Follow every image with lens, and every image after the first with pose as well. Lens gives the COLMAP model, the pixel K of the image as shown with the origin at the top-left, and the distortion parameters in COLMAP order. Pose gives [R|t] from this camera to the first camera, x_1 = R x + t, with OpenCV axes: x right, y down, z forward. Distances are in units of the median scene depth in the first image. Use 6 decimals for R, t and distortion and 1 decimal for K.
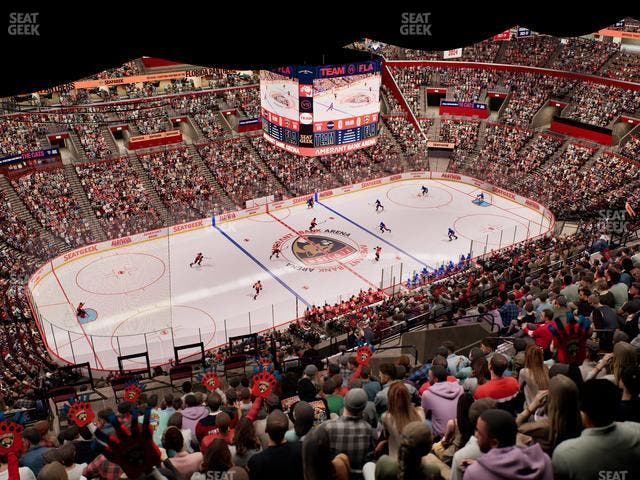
lens RADIAL K [[598.8, 0, 320.0], [0, 598.8, 240.0], [0, 0, 1]] dist [-0.004062, 0.001338]
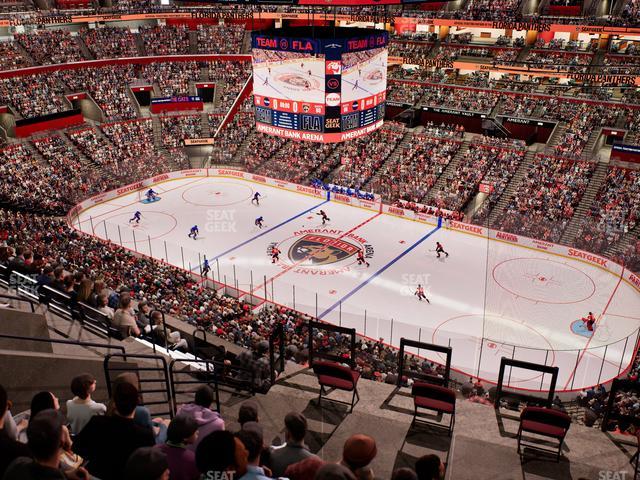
lens RADIAL K [[598.8, 0, 320.0], [0, 598.8, 240.0], [0, 0, 1]] dist [-0.004062, 0.001338]
pose [[0.379015, 0.378258, -0.844553, 0.657119], [-0.398272, 0.890472, 0.220089, -0.170998], [0.835301, 0.252945, 0.488151, 0.481720]]
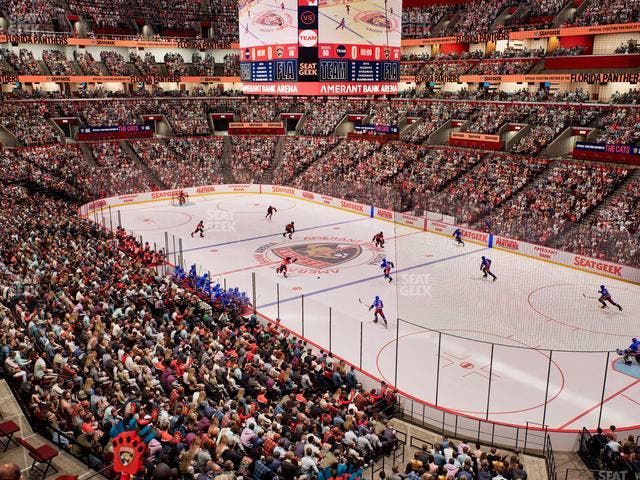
lens RADIAL K [[598.8, 0, 320.0], [0, 598.8, 240.0], [0, 0, 1]] dist [-0.004062, 0.001338]
pose [[0.081609, 0.252233, -0.964219, 0.604351], [-0.428198, 0.882481, 0.194609, -0.121886], [0.899992, 0.396995, 0.180024, 0.748498]]
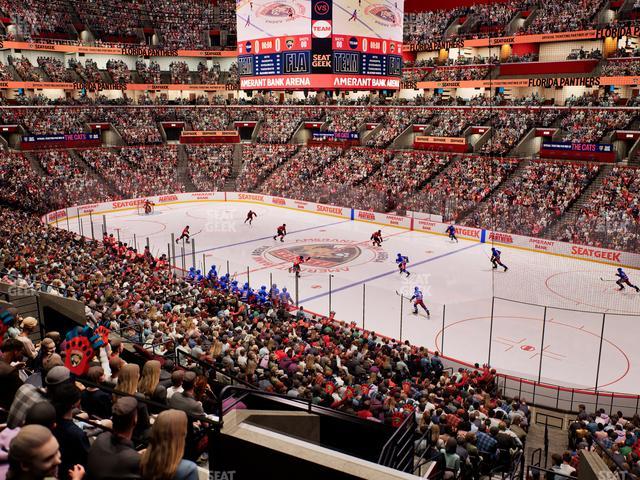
lens RADIAL K [[598.8, 0, 320.0], [0, 598.8, 240.0], [0, 0, 1]] dist [-0.004062, 0.001338]
pose [[0.229598, 0.216876, -0.948815, 0.579050], [-0.418158, 0.902279, 0.105052, -0.064024], [0.878879, 0.372635, 0.297850, 0.679565]]
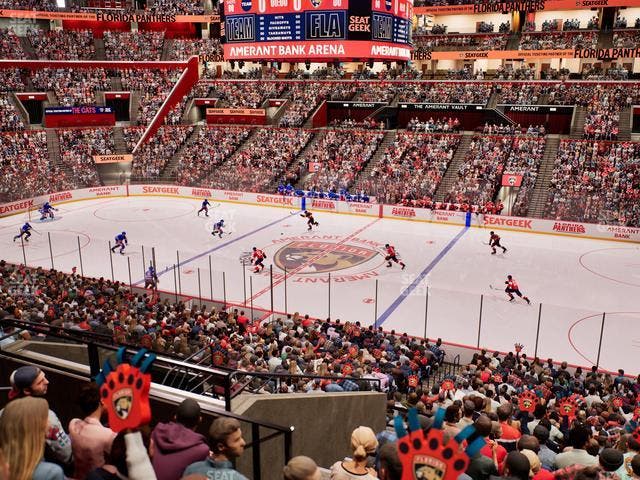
lens RADIAL K [[598.8, 0, 320.0], [0, 598.8, 240.0], [0, 0, 1]] dist [-0.004062, 0.001338]
pose [[0.535691, 0.222096, -0.814683, 0.421877], [-0.363404, 0.931511, 0.014991, -0.007534], [0.762215, 0.288029, 0.579713, 0.561334]]
